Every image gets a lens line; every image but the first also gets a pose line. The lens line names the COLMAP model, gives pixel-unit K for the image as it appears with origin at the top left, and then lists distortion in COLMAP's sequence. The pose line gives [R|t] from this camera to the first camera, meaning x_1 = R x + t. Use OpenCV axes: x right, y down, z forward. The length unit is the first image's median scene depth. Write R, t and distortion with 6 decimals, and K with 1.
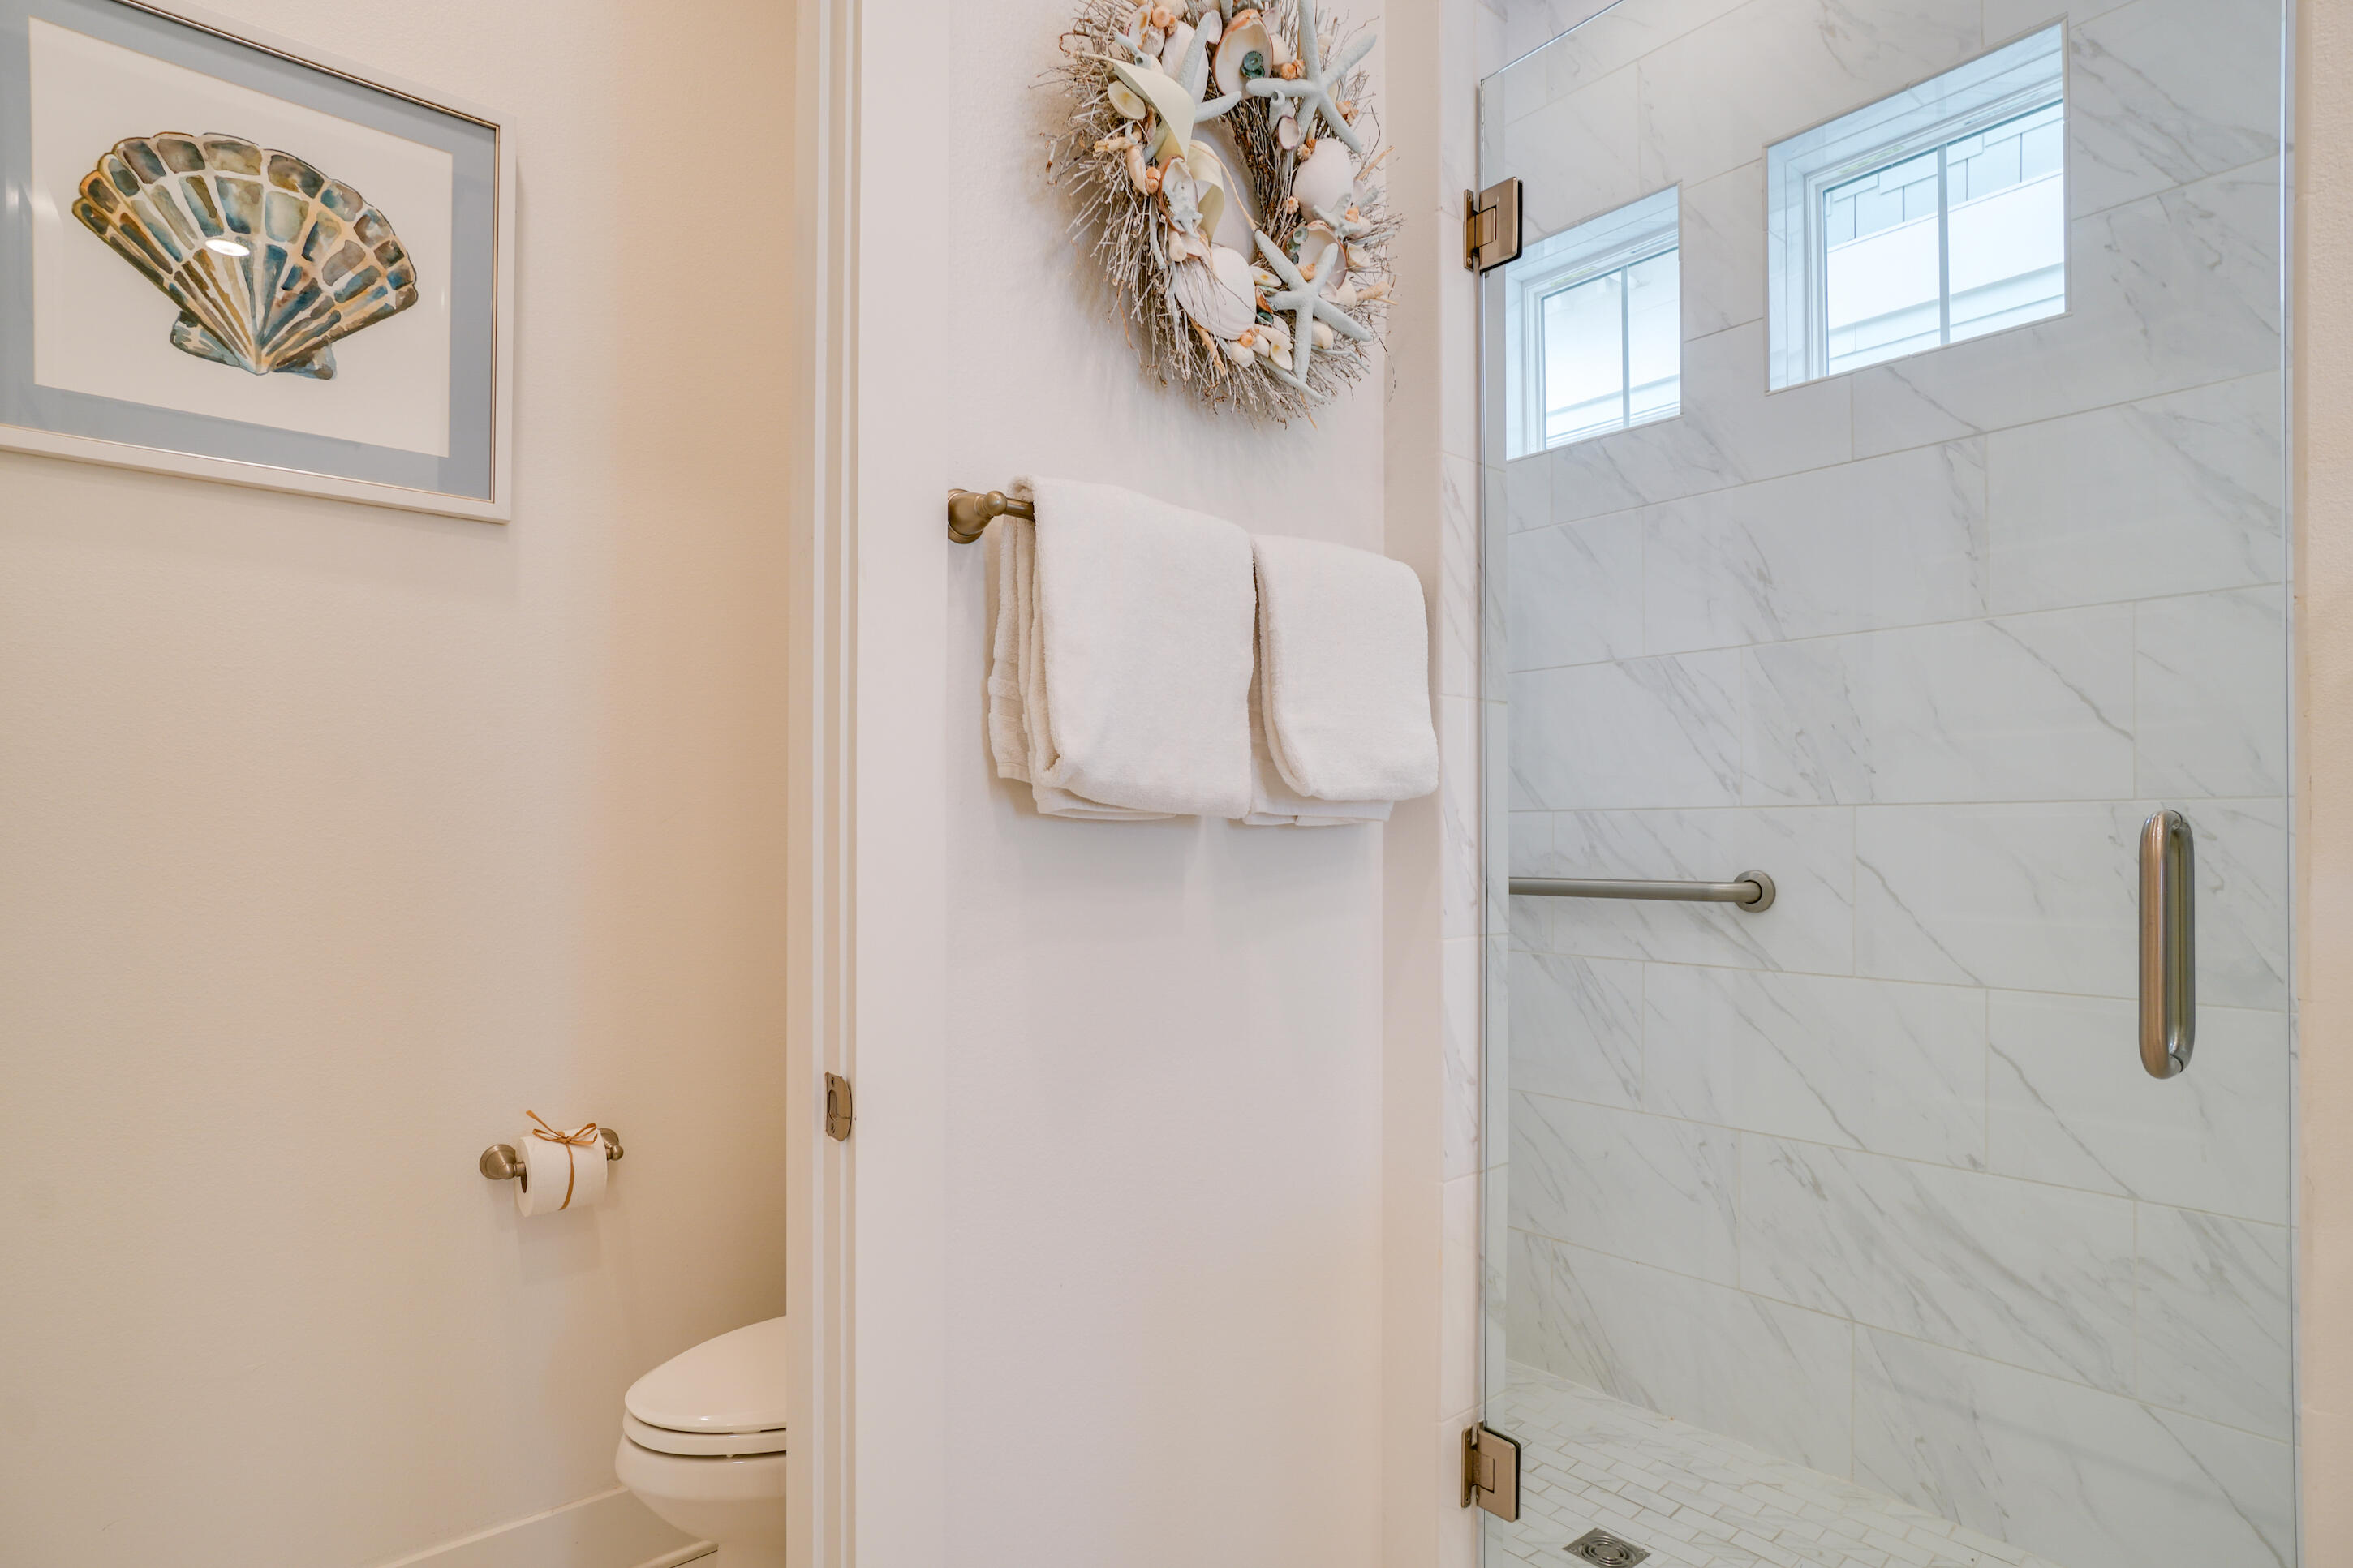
lens RADIAL K [[1207.7, 0, 1176.5], [0, 1207.7, 784.0], [0, 0, 1]] dist [-0.028153, 0.015279]
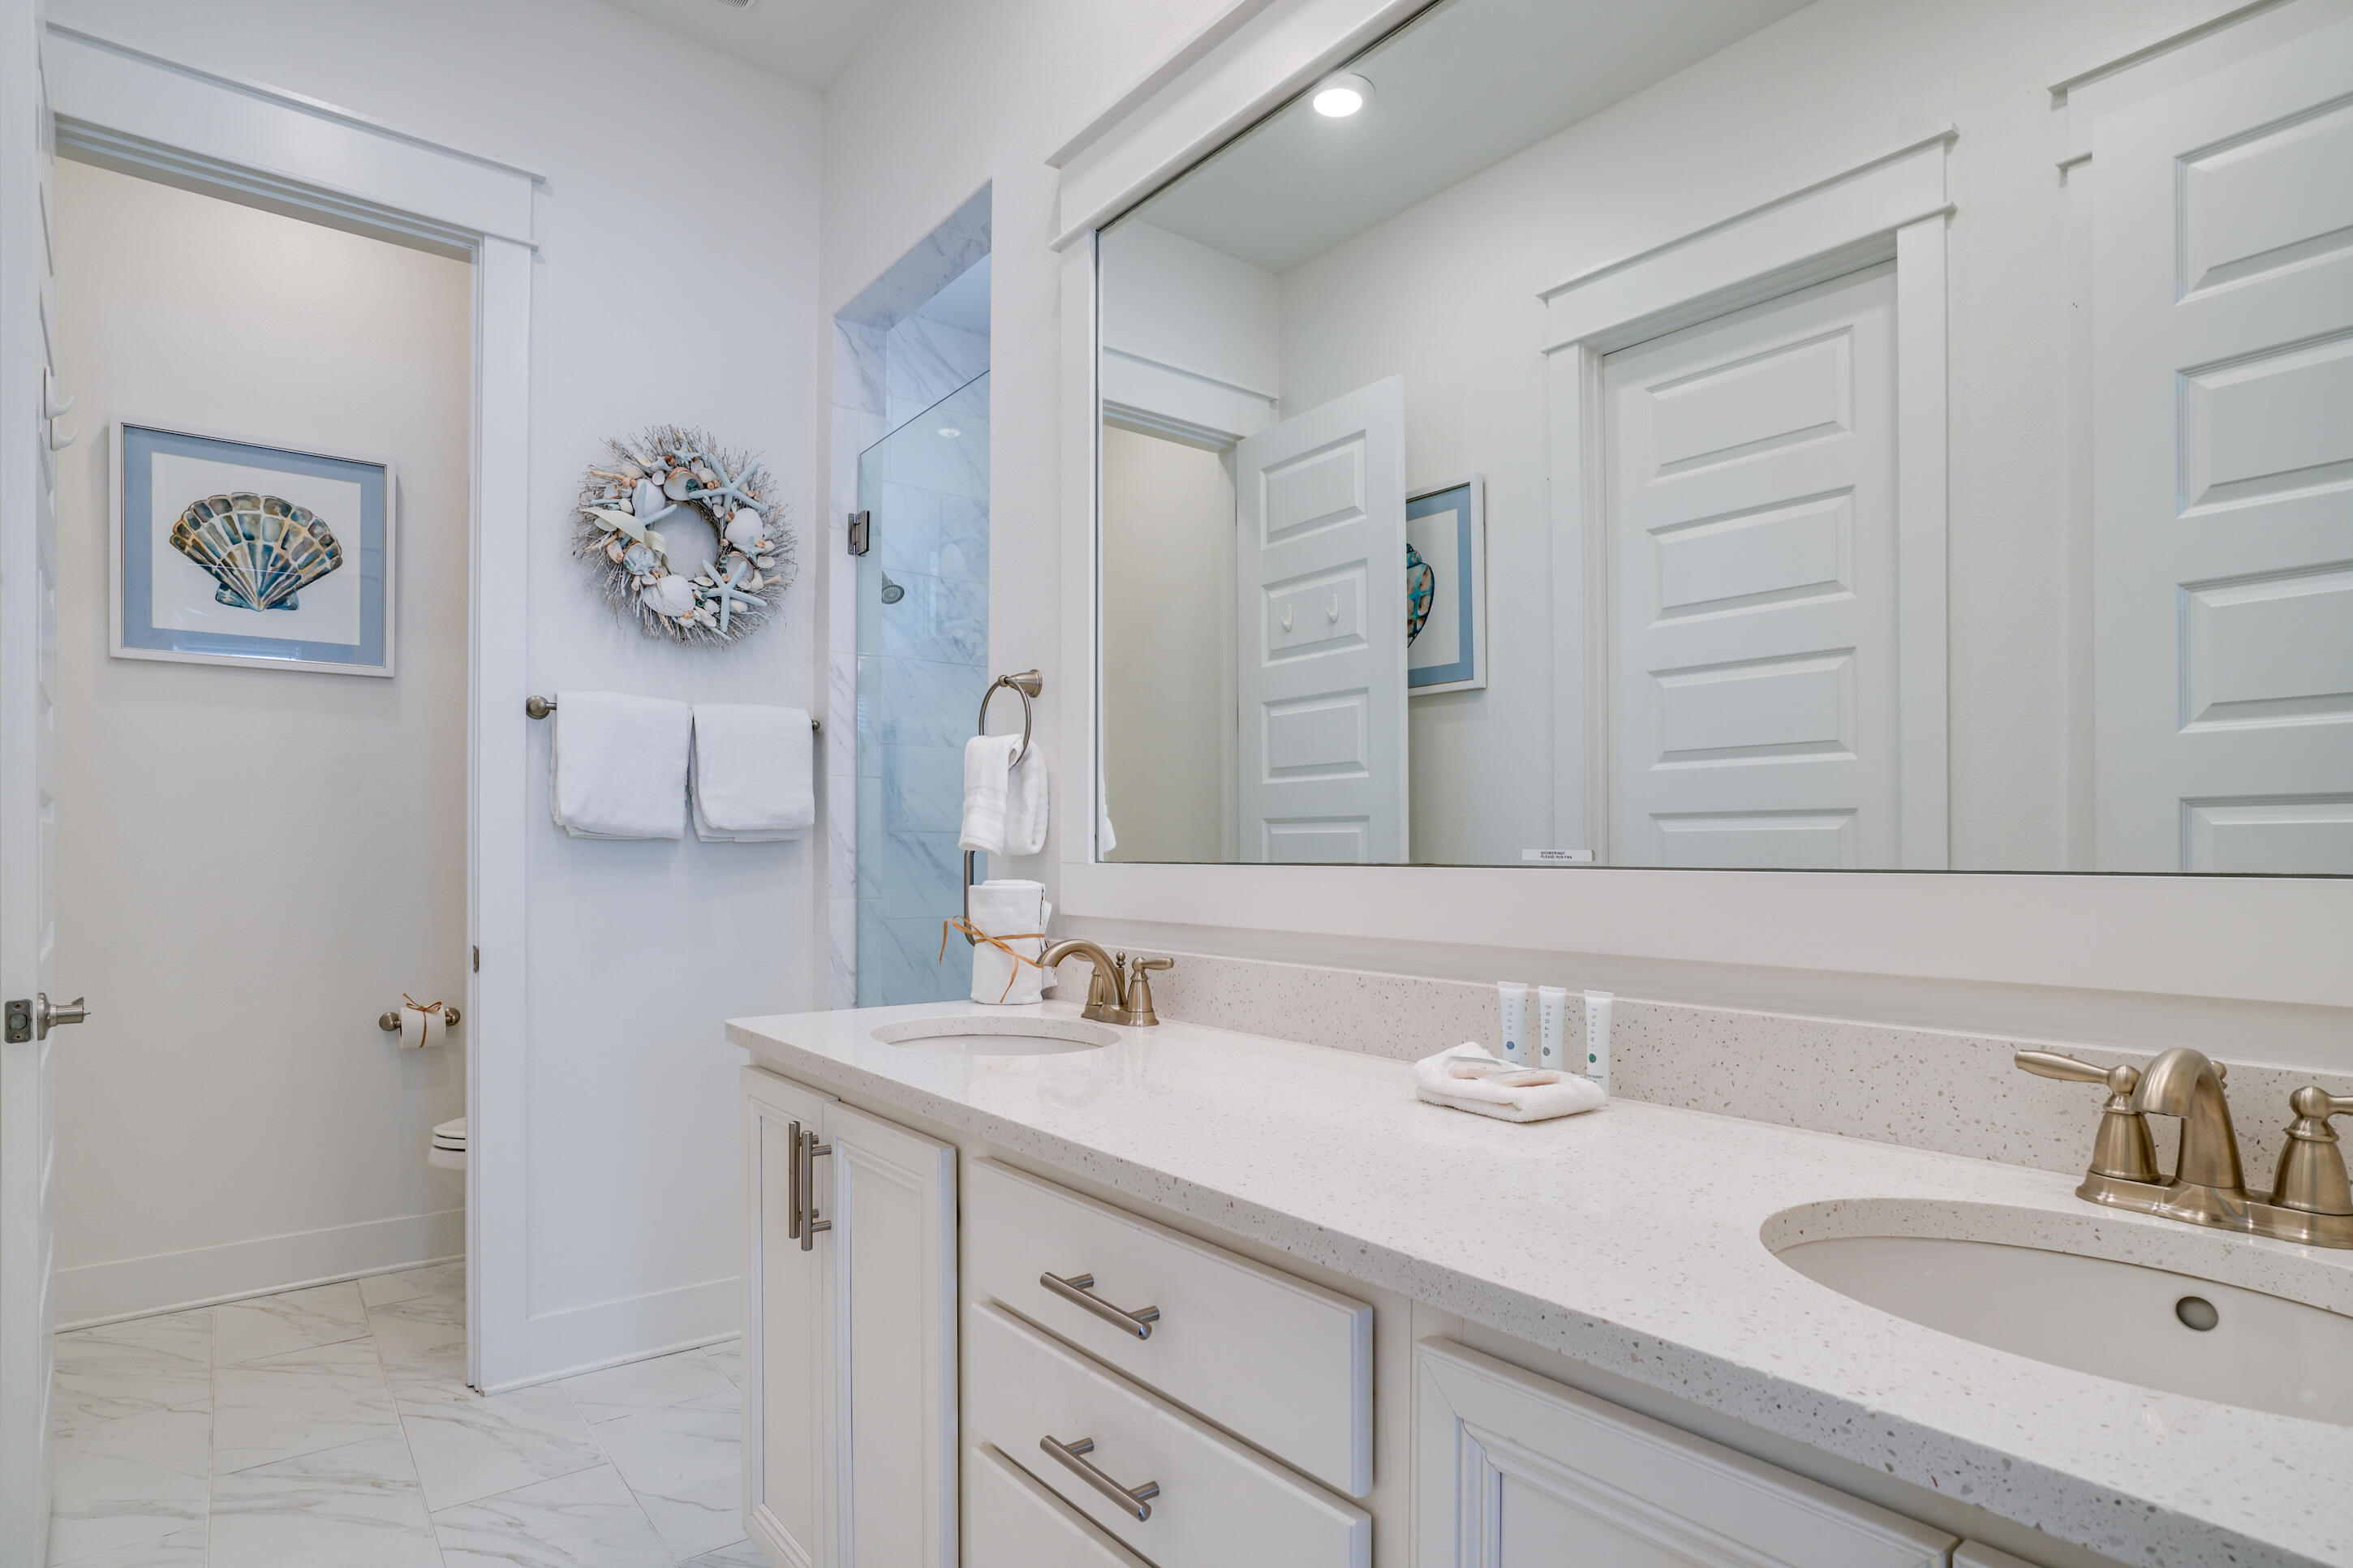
lens RADIAL K [[1204.3, 0, 1172.4], [0, 1204.3, 806.5], [0, 0, 1]] dist [-0.015953, 0.000795]
pose [[0.998642, -0.000314, -0.052102, 0.847436], [0.000624, 0.999982, 0.005933, -0.033508], [0.052099, -0.005958, 0.998624, -0.898740]]
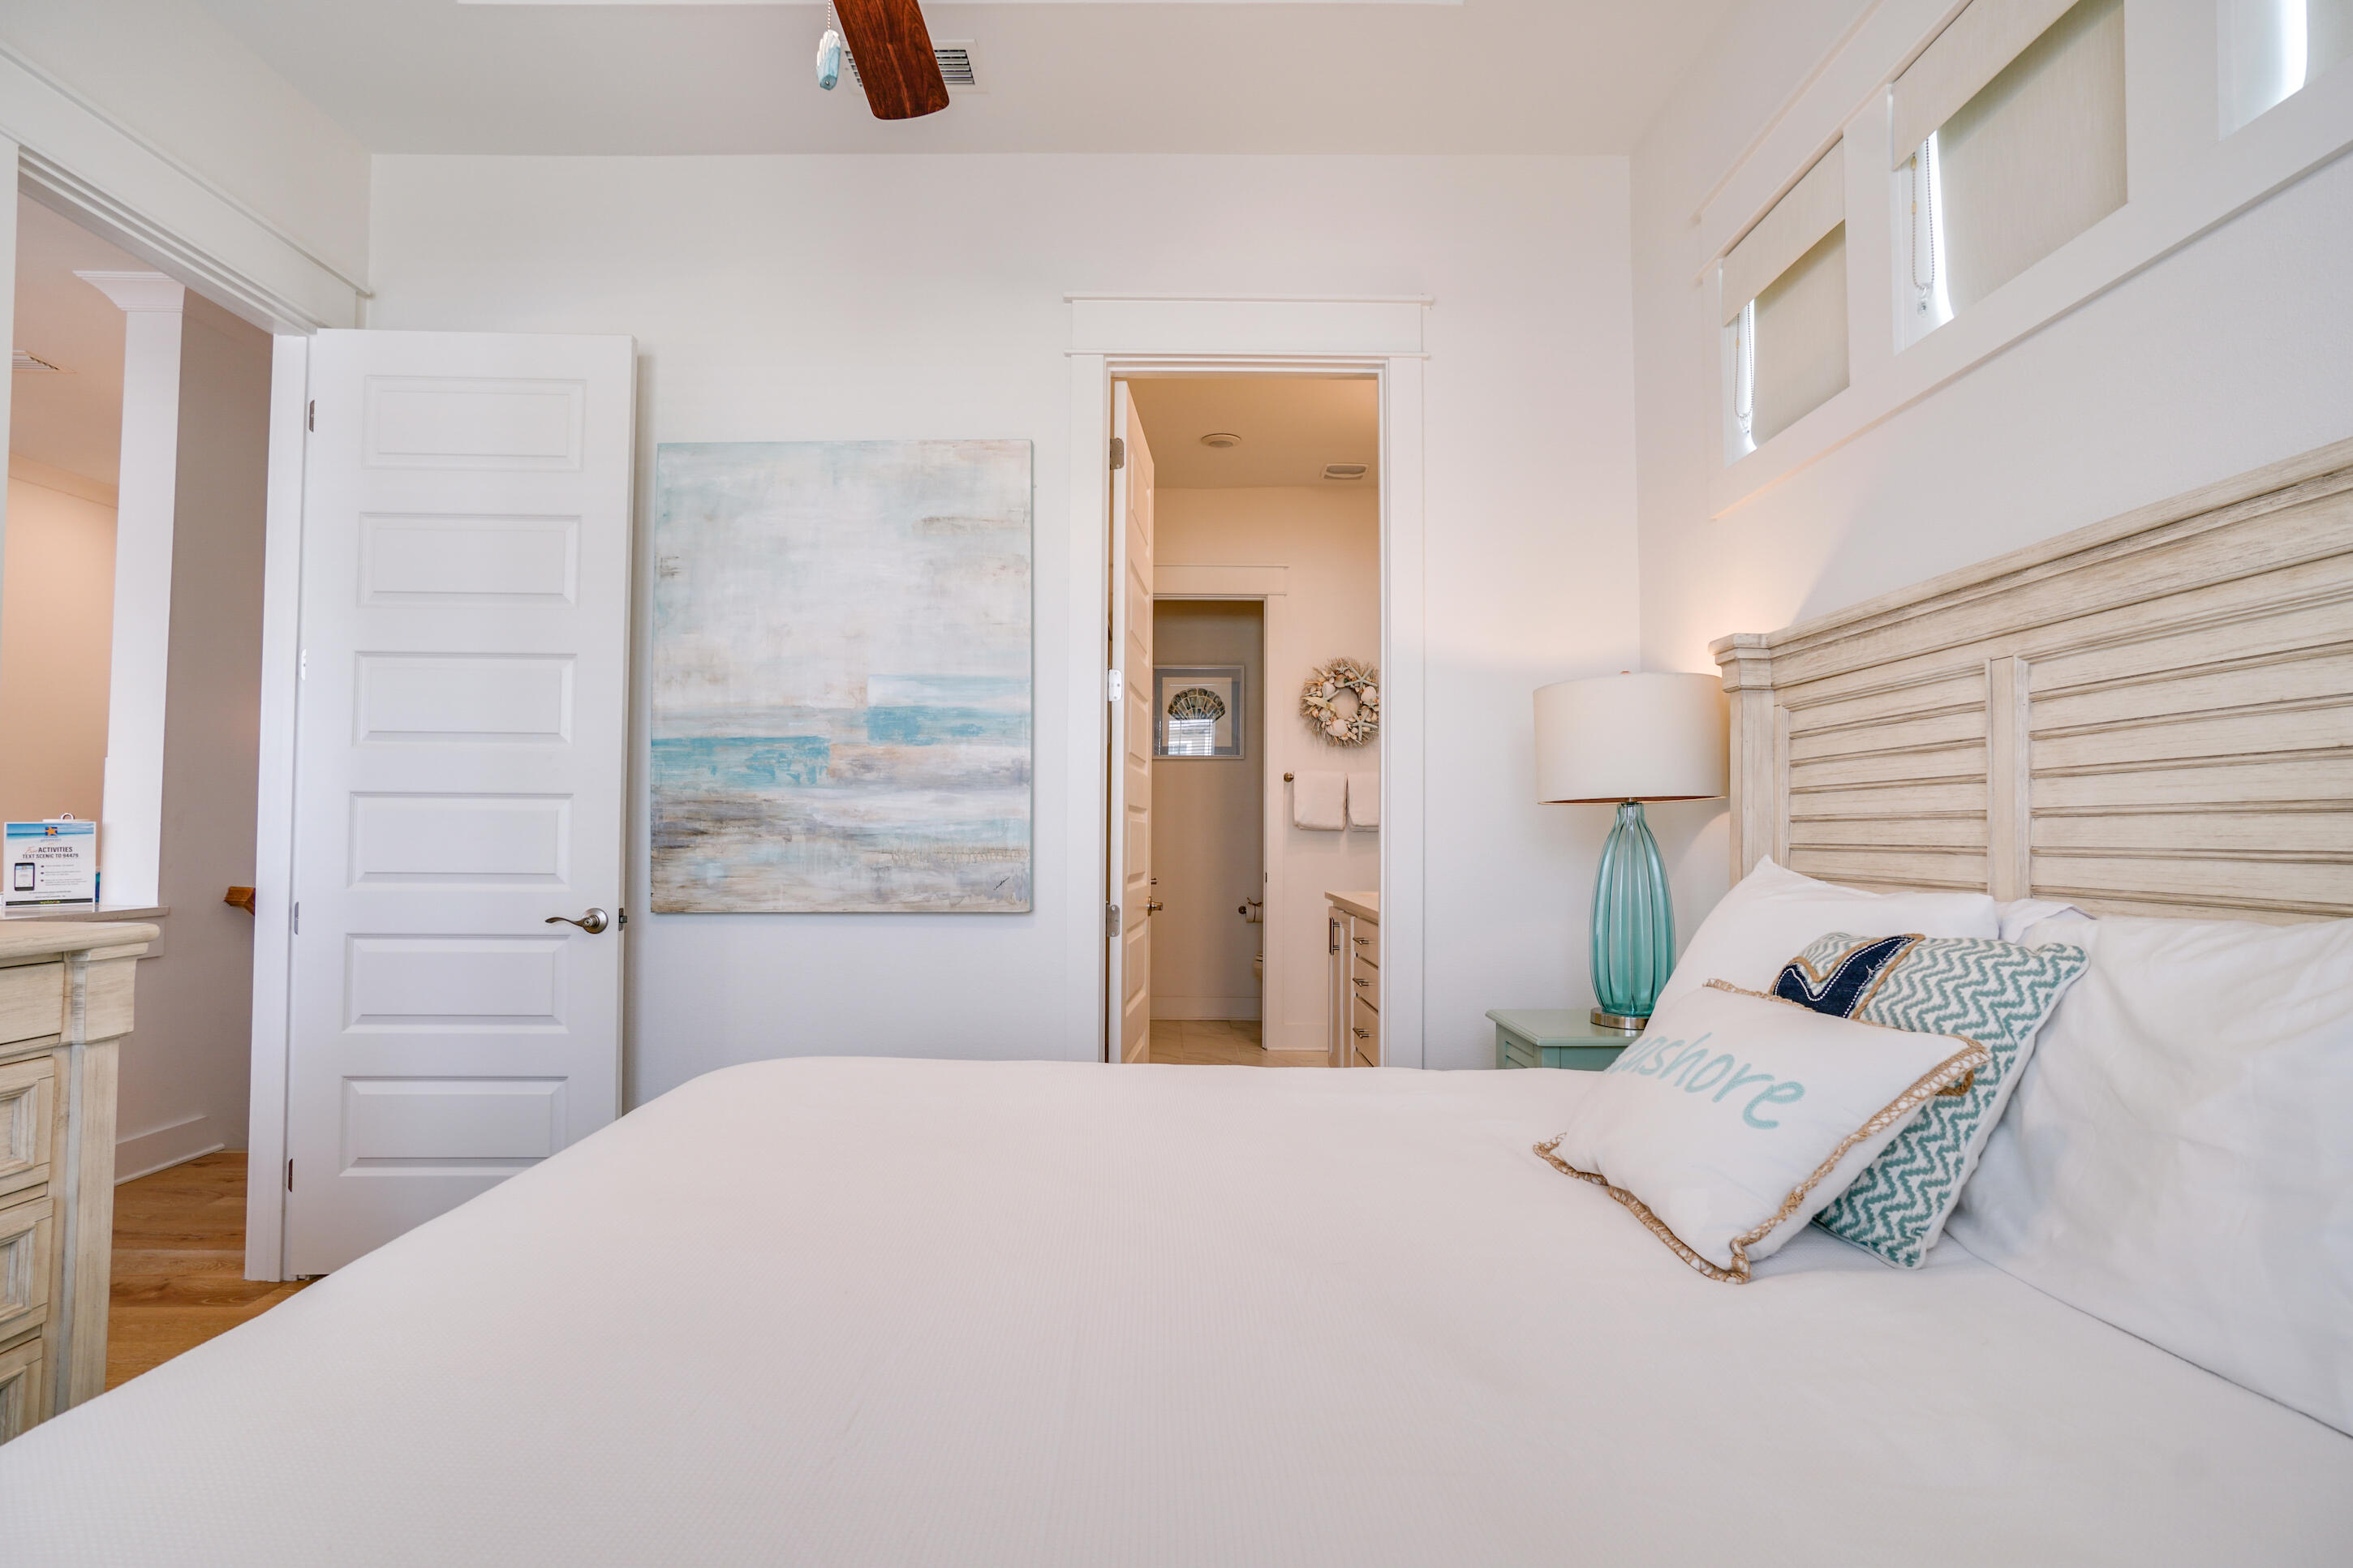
lens RADIAL K [[1078.0, 0, 1176.0], [0, 1078.0, 802.8], [0, 0, 1]] dist [-0.040491, 0.000108]
pose [[0.755236, -0.005609, -0.655429, 2.043006], [0.003693, 0.999984, -0.004302, -0.057544], [0.655442, 0.000828, 0.755245, -2.369283]]
